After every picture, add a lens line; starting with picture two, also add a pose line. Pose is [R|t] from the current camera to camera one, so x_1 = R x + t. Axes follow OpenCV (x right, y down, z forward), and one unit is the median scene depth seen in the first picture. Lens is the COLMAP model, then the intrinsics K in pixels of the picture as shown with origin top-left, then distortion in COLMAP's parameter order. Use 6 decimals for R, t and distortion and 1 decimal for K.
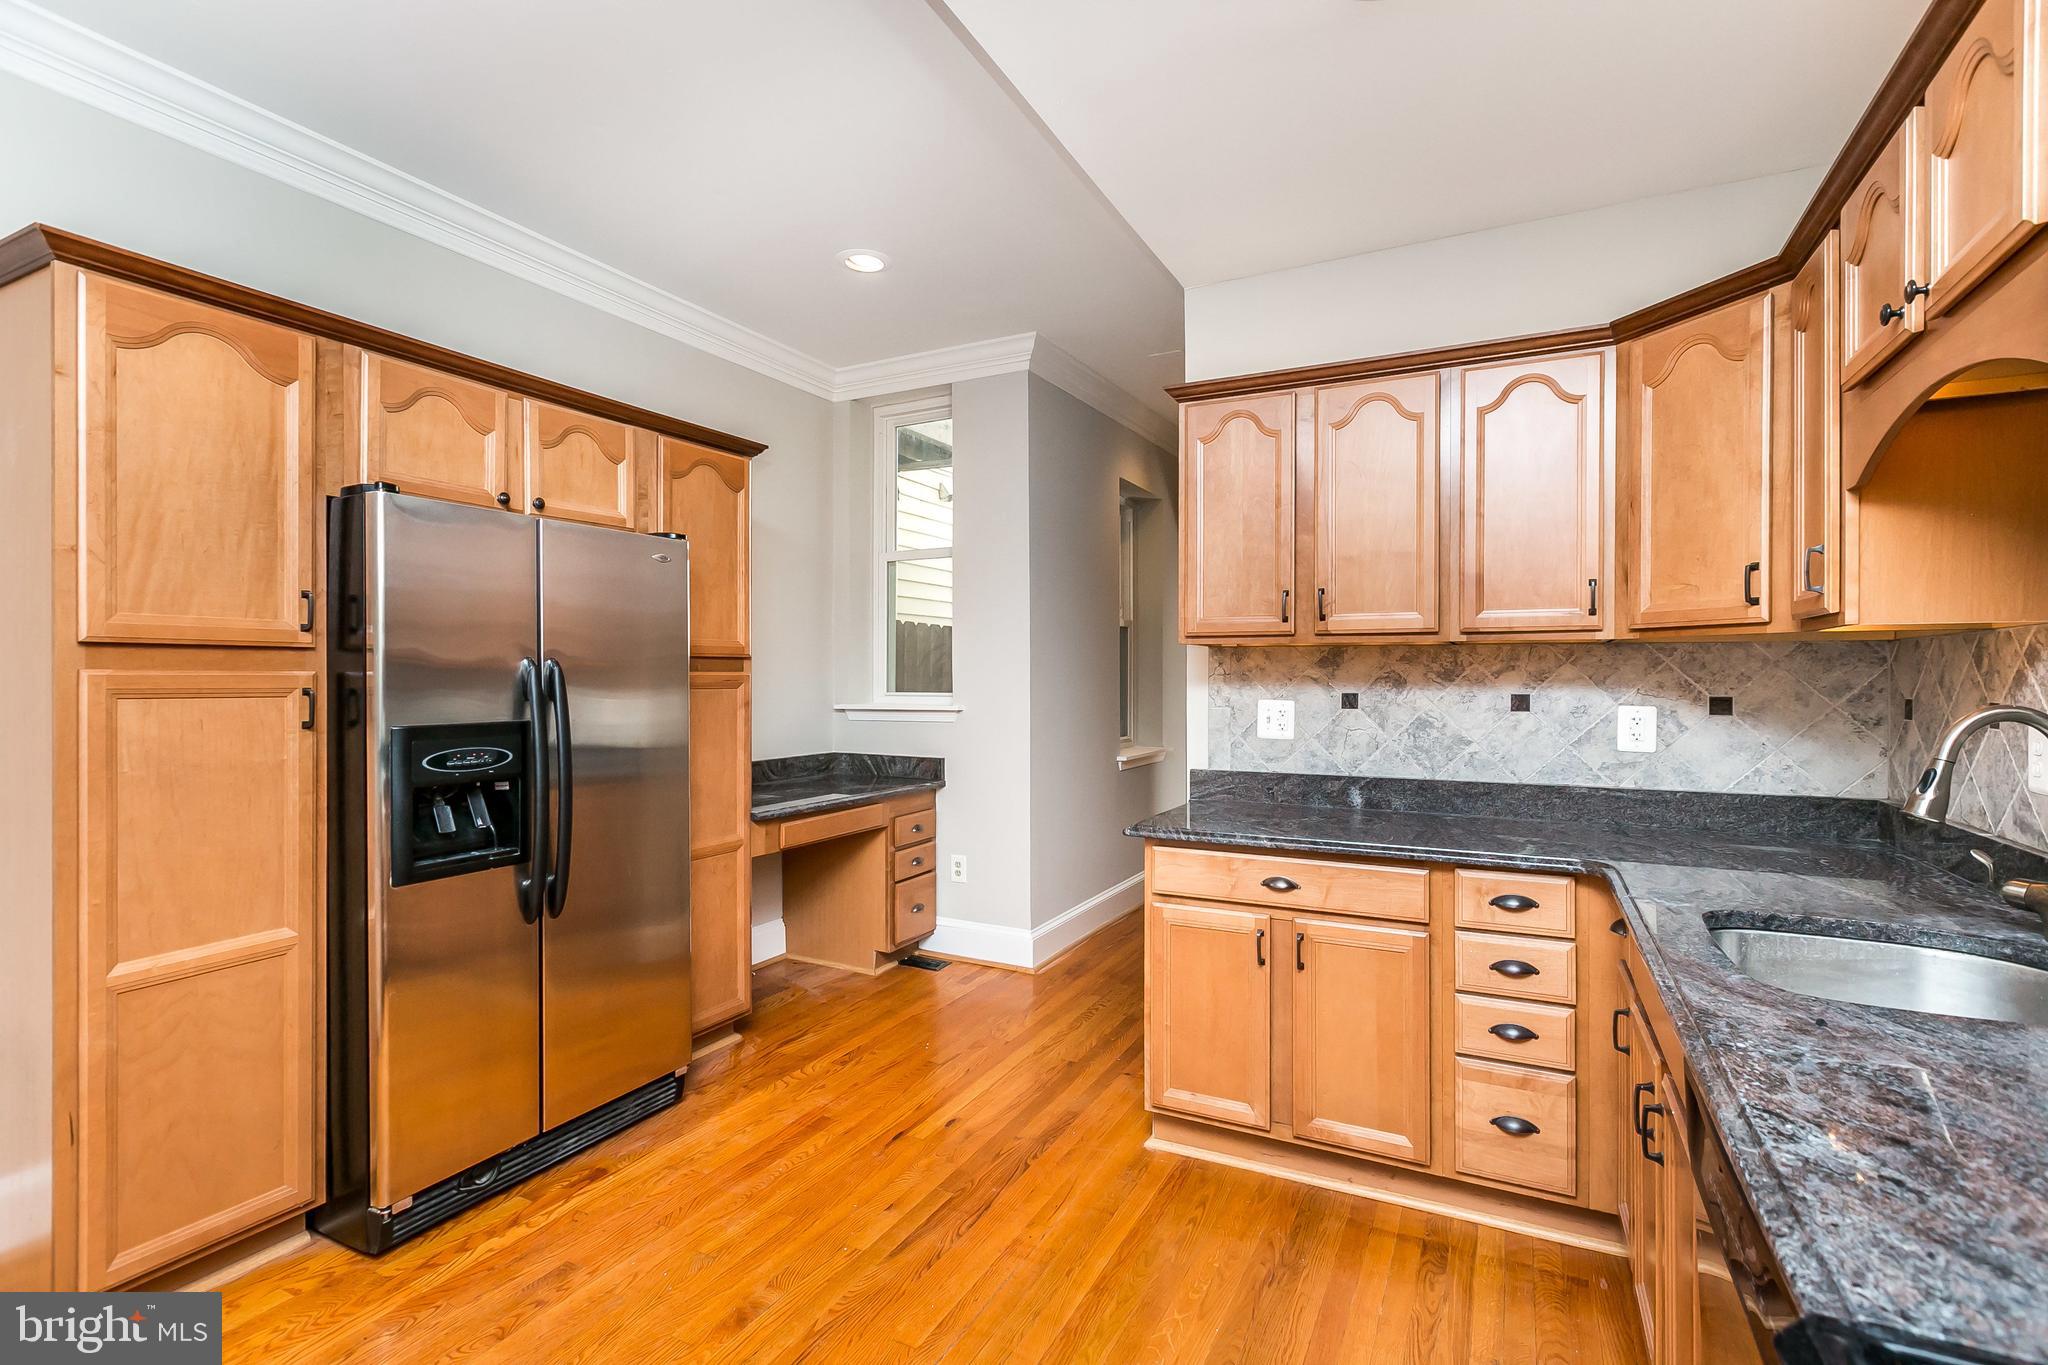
lens RADIAL K [[958.6, 0, 1024.0], [0, 958.6, 682.5], [0, 0, 1]] dist [0.000075, -0.000117]
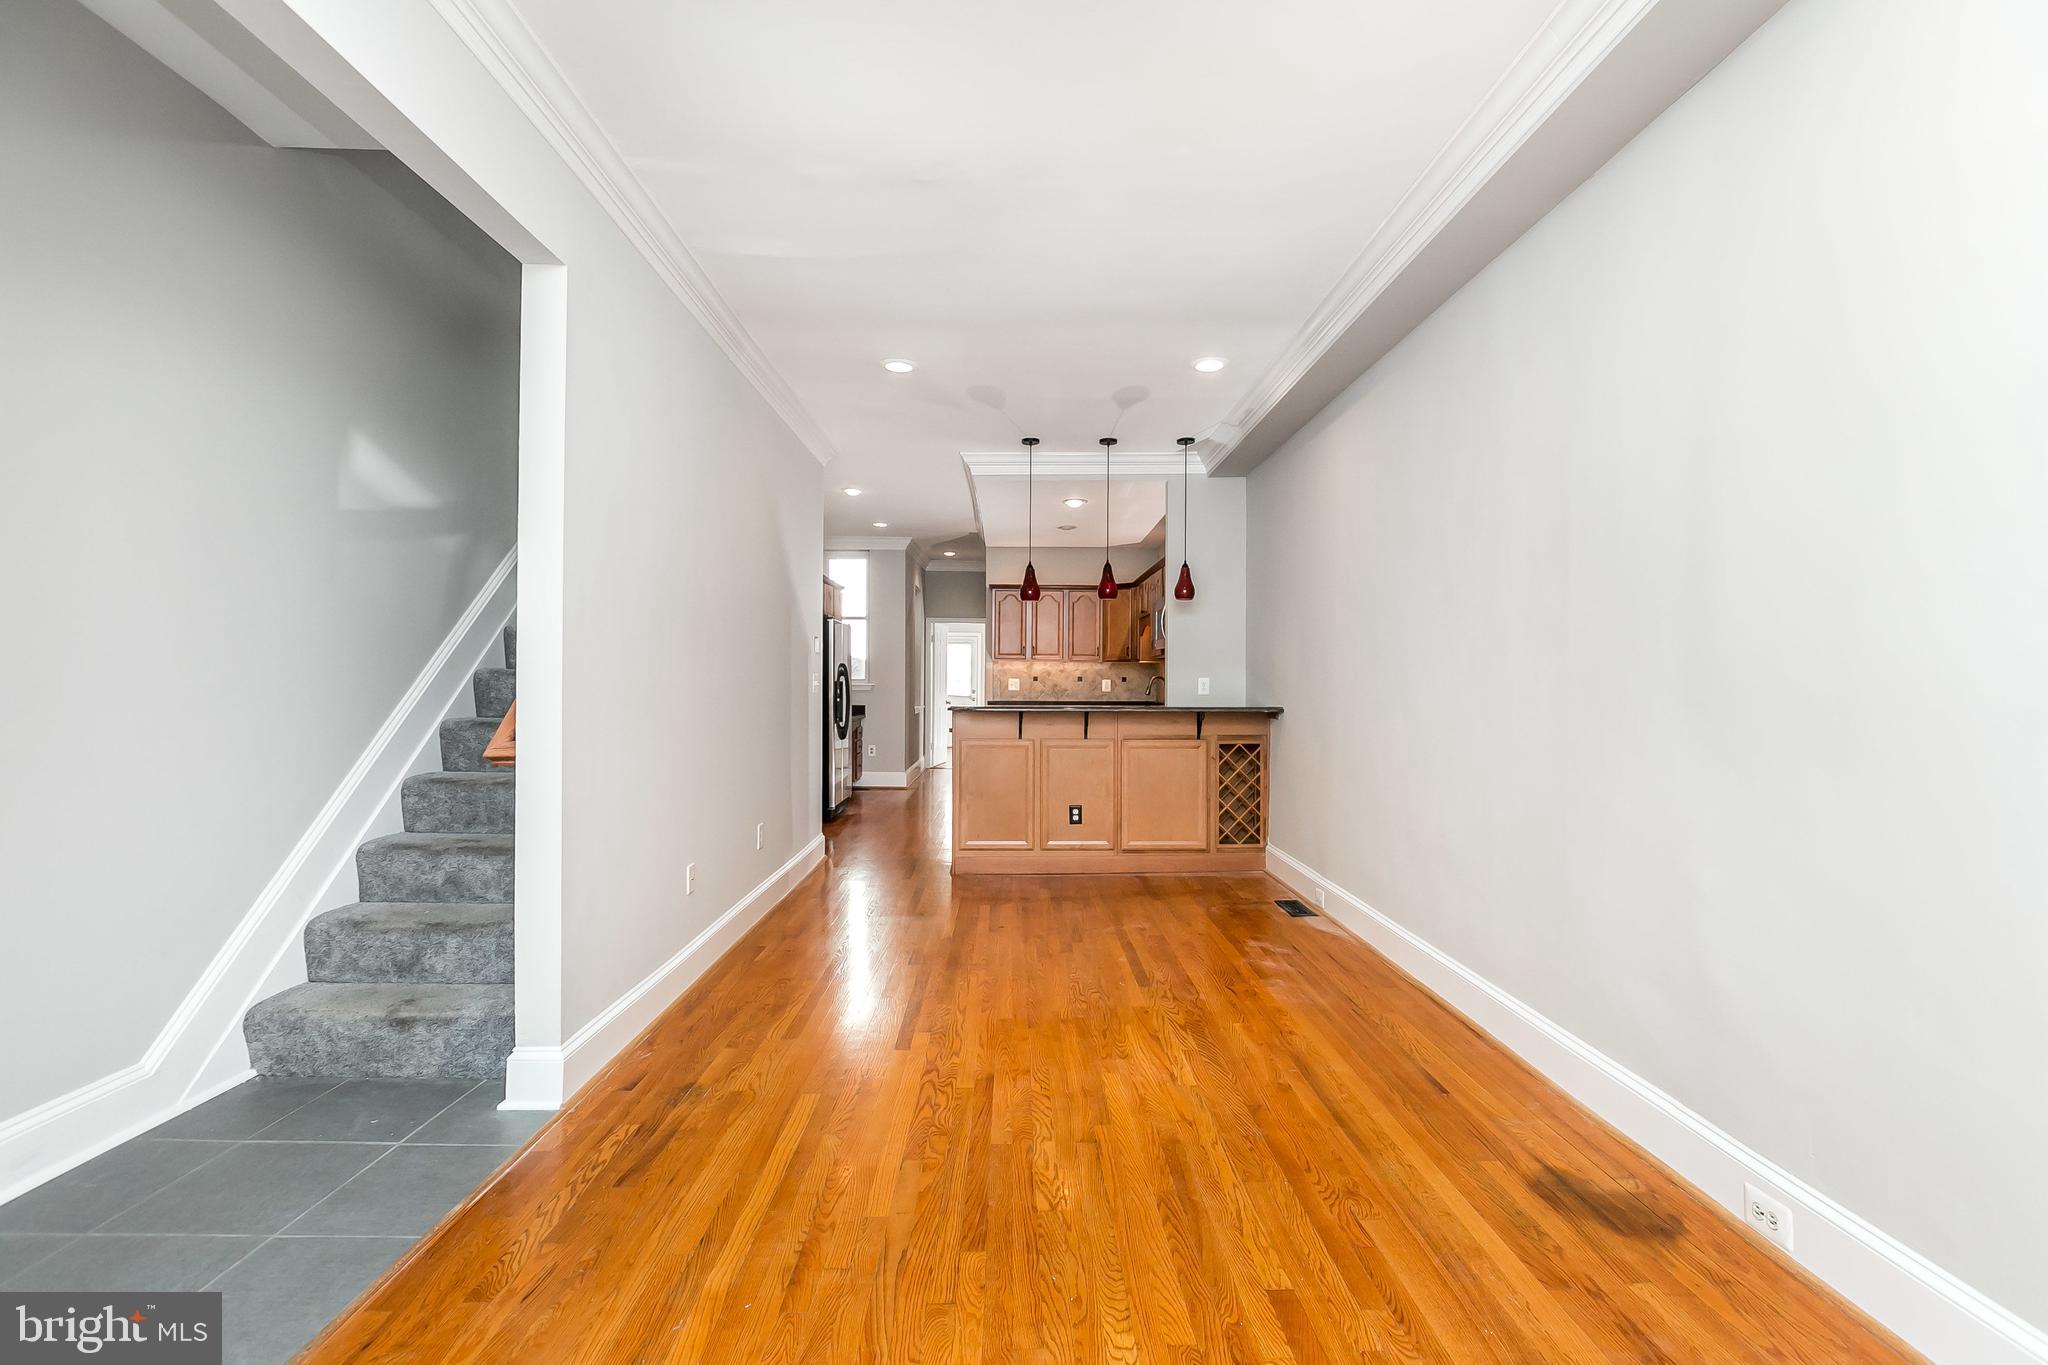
lens RADIAL K [[921.9, 0, 1024.0], [0, 921.9, 682.5], [0, 0, 1]] dist [0.000396, 0.000501]
pose [[0.888712, 0.005419, 0.458433, -1.236775], [-0.004273, 0.999985, -0.003538, 0.046930], [-0.458445, 0.001185, 0.888722, -1.950576]]
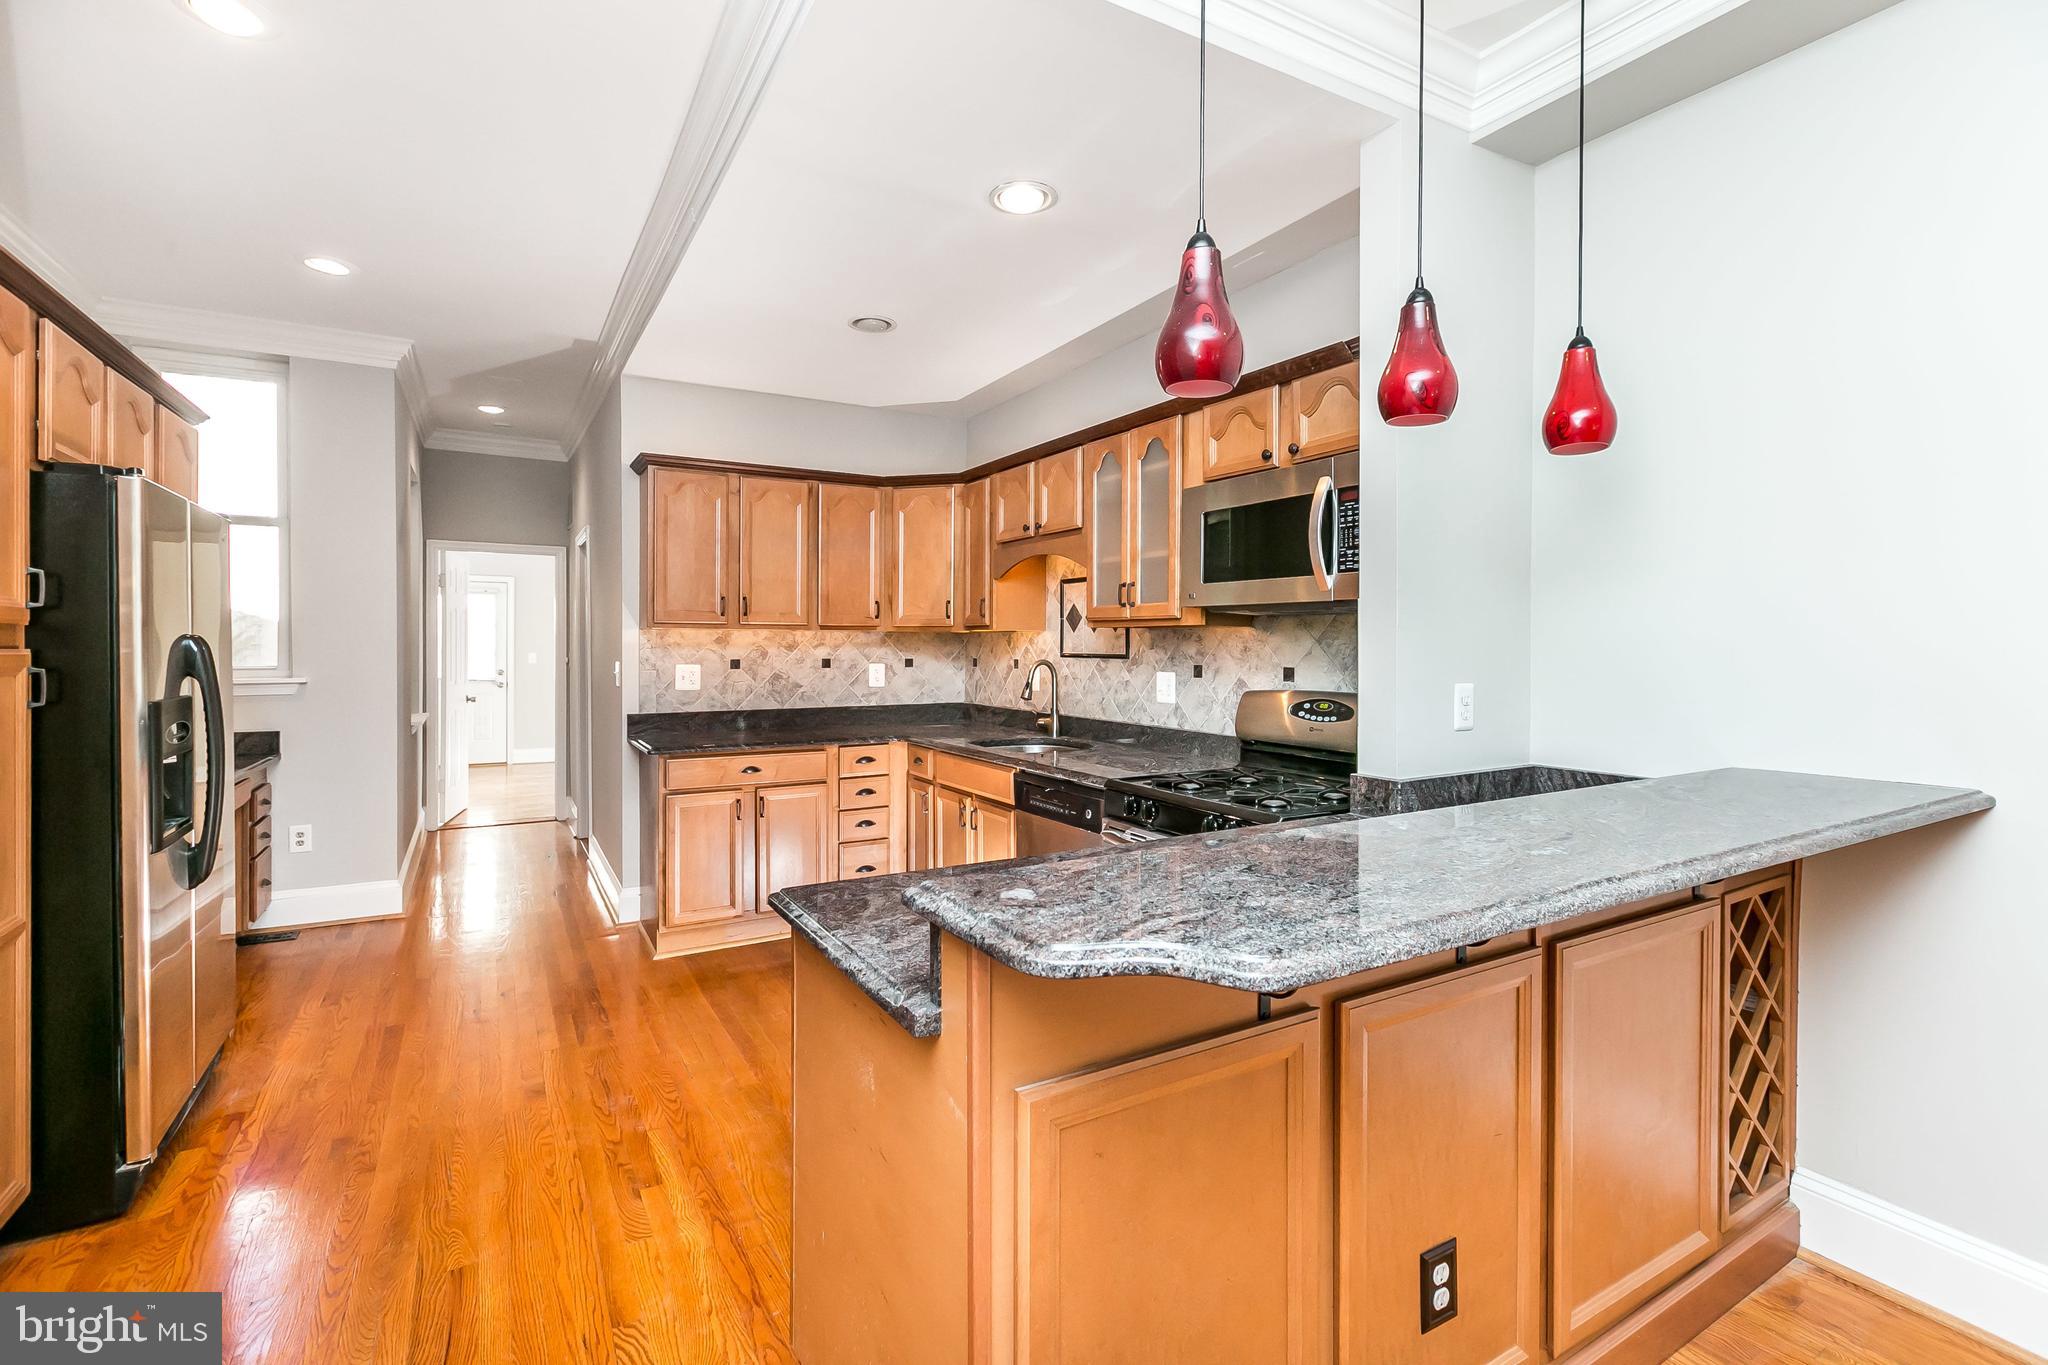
lens RADIAL K [[915.7, 0, 1031.4], [0, 915.7, 652.4], [0, 0, 1]] dist [0.013865, 0.000271]
pose [[0.541418, -0.006404, 0.840729, -0.724650], [0.003504, 0.999979, 0.005360, -0.007359], [-0.840746, 0.000044, 0.541429, -0.269770]]
